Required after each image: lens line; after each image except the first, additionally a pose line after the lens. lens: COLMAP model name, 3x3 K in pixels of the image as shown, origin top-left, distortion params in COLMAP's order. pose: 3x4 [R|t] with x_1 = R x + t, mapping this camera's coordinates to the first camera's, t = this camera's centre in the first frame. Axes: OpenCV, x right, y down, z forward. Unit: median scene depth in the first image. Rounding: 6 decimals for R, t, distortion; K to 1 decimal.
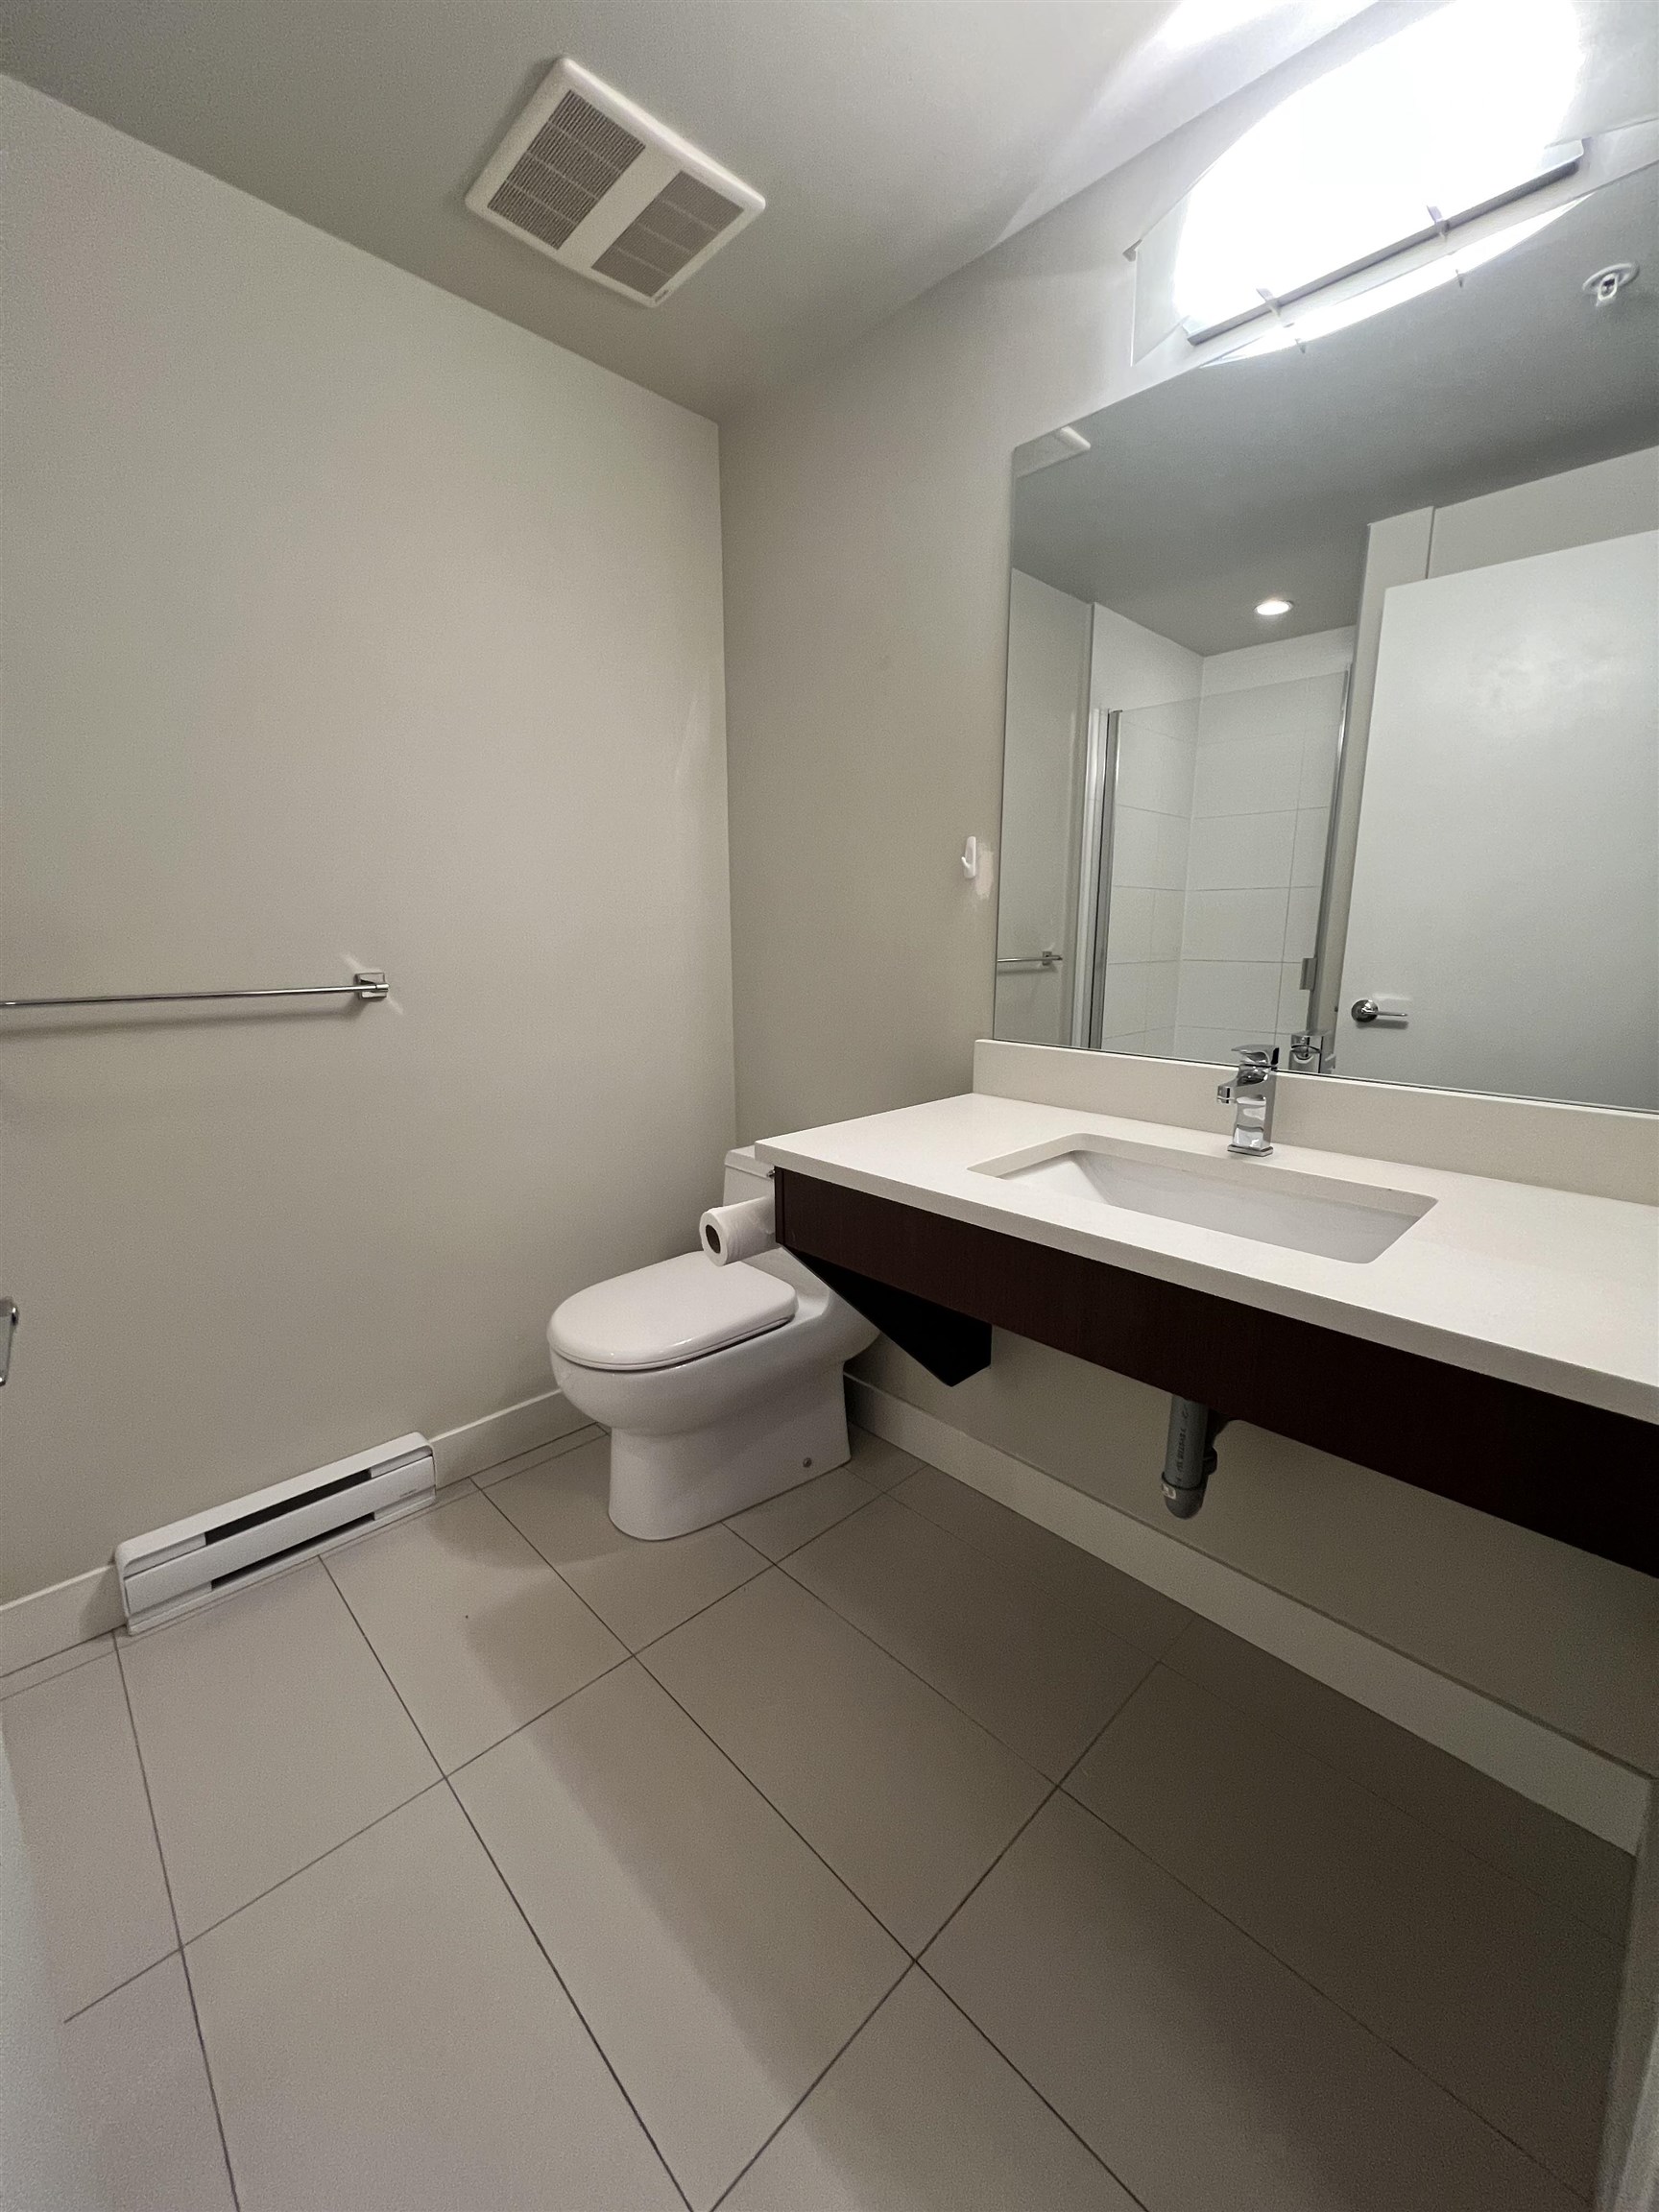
lens RADIAL K [[880.6, 0, 835.6], [0, 880.6, 1098.9], [0, 0, 1]] dist [-0.002446, 0.000362]
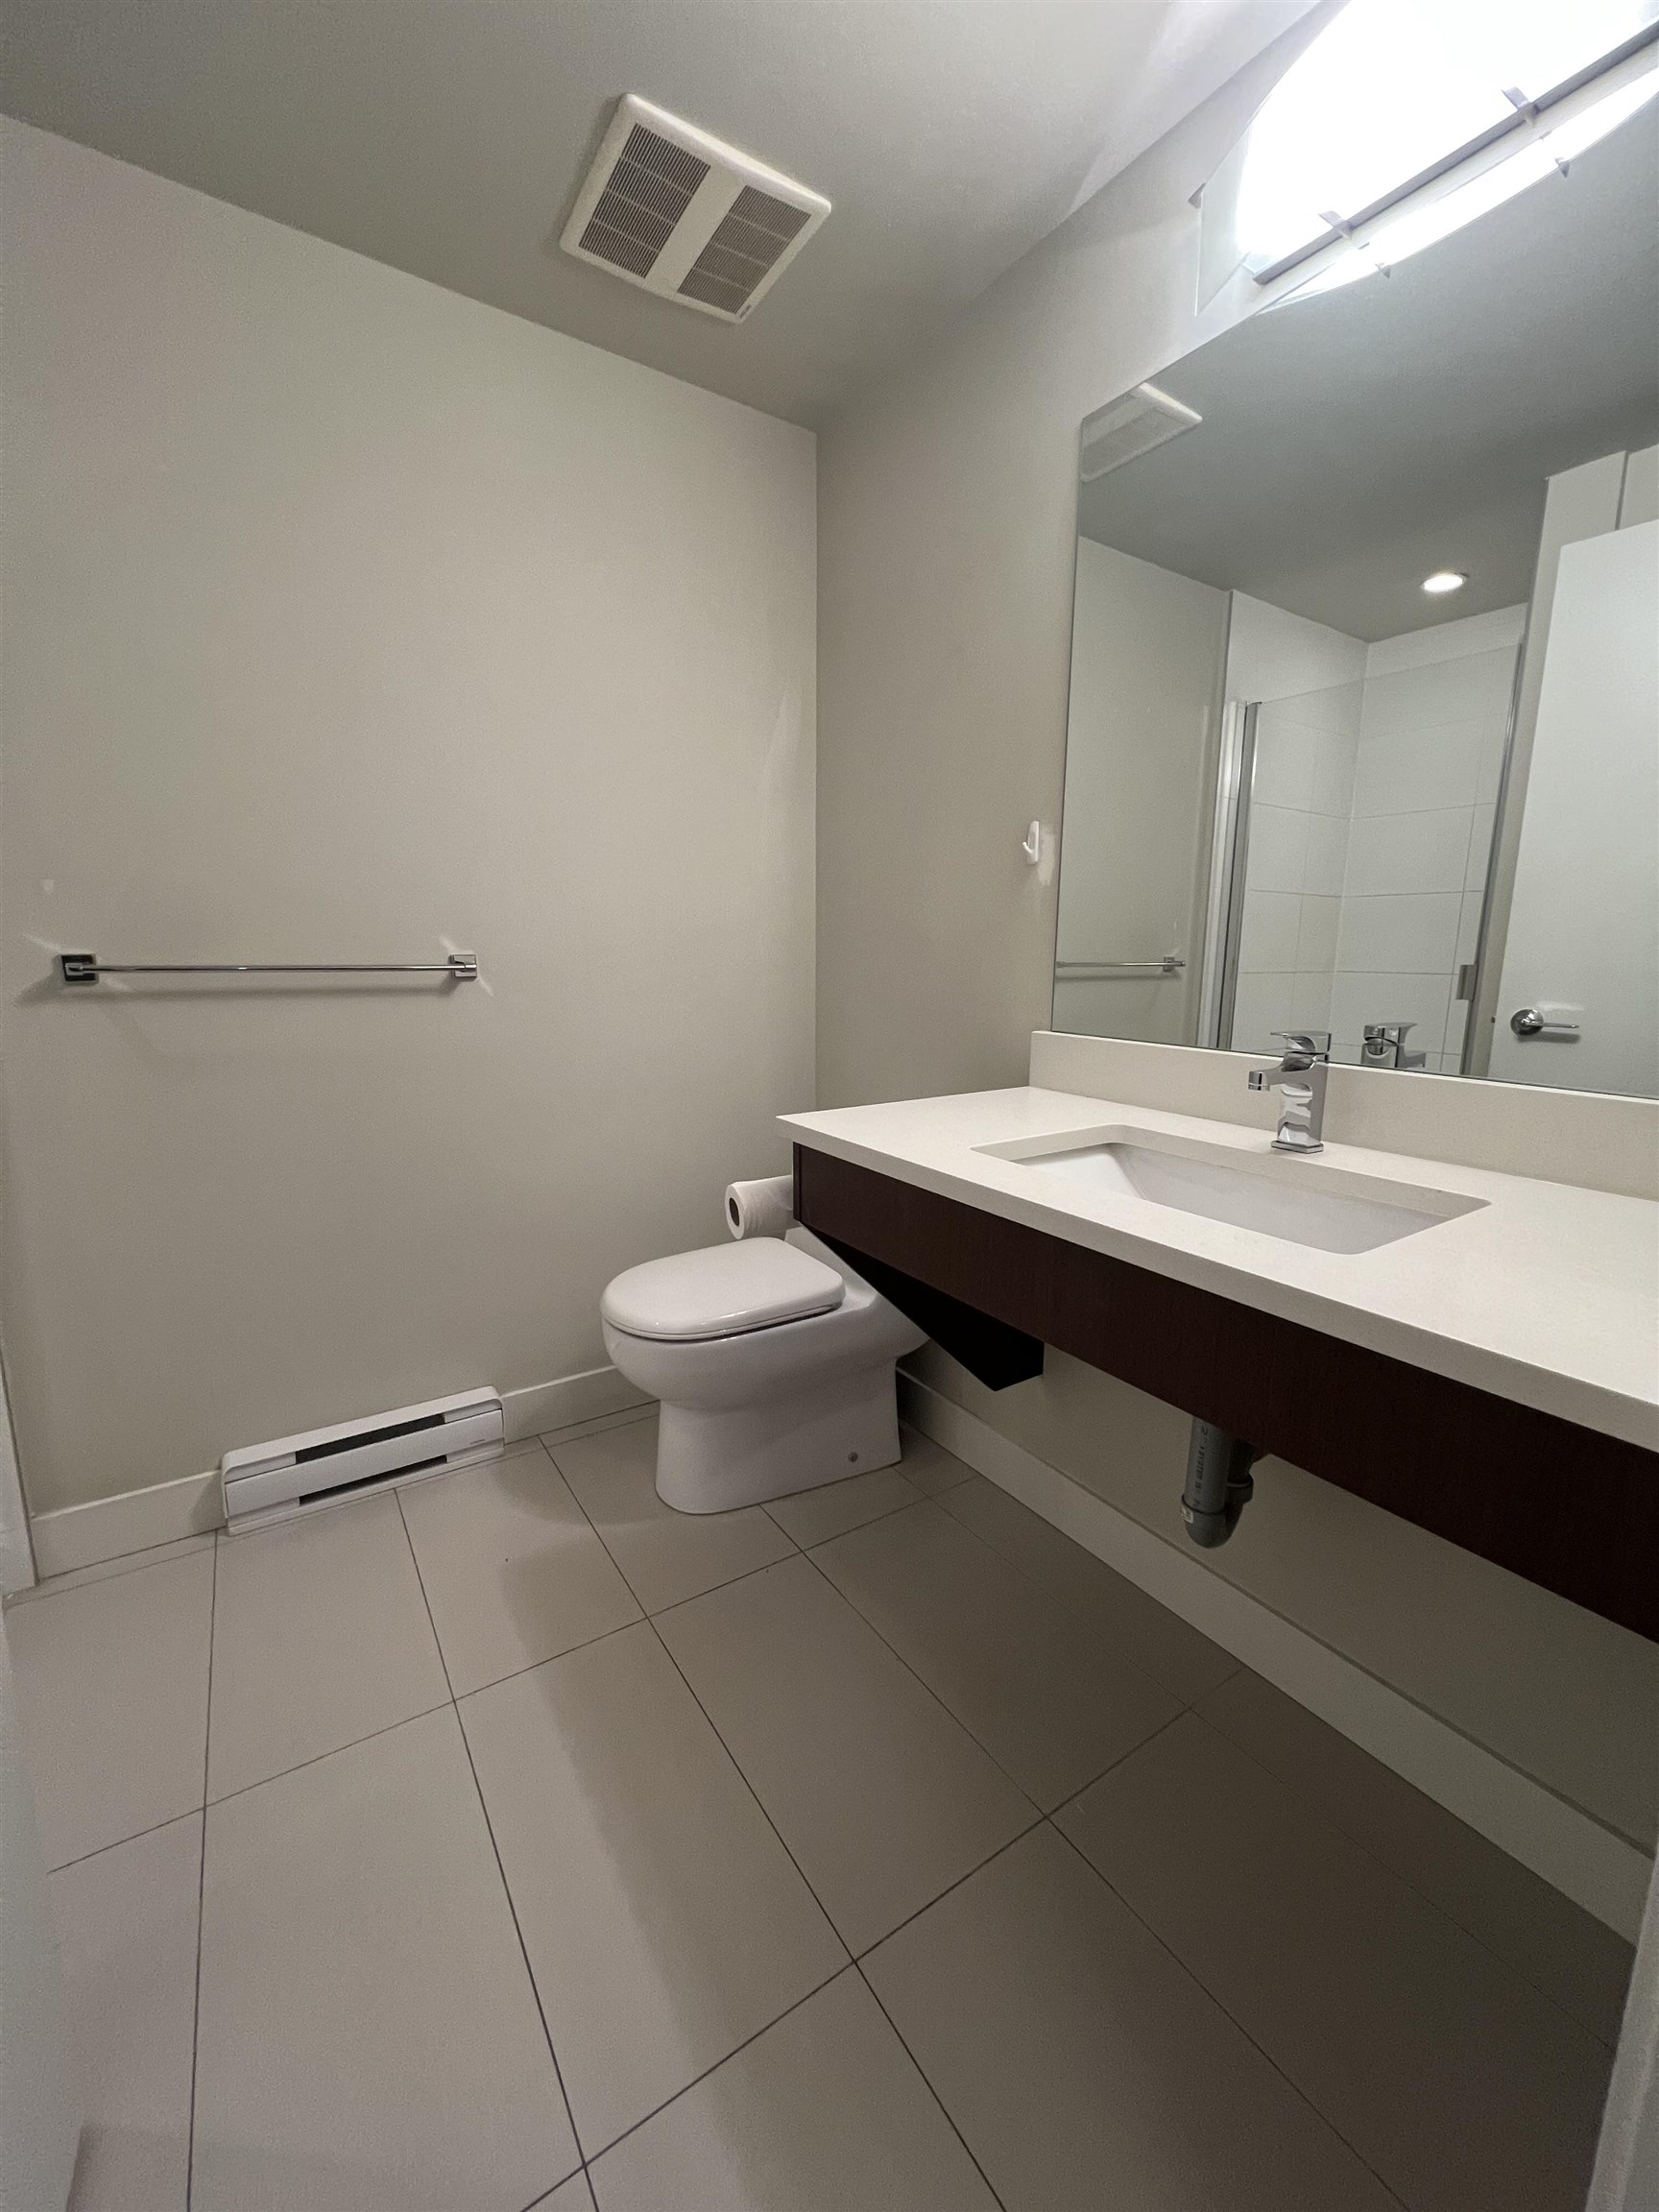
lens RADIAL K [[880.6, 0, 835.6], [0, 880.6, 1098.9], [0, 0, 1]] dist [-0.002446, 0.000362]
pose [[0.982649, 0.038815, -0.181370, 0.130457], [-0.043016, 0.998888, -0.019285, 0.036710], [0.180420, 0.026752, 0.983226, 0.016349]]
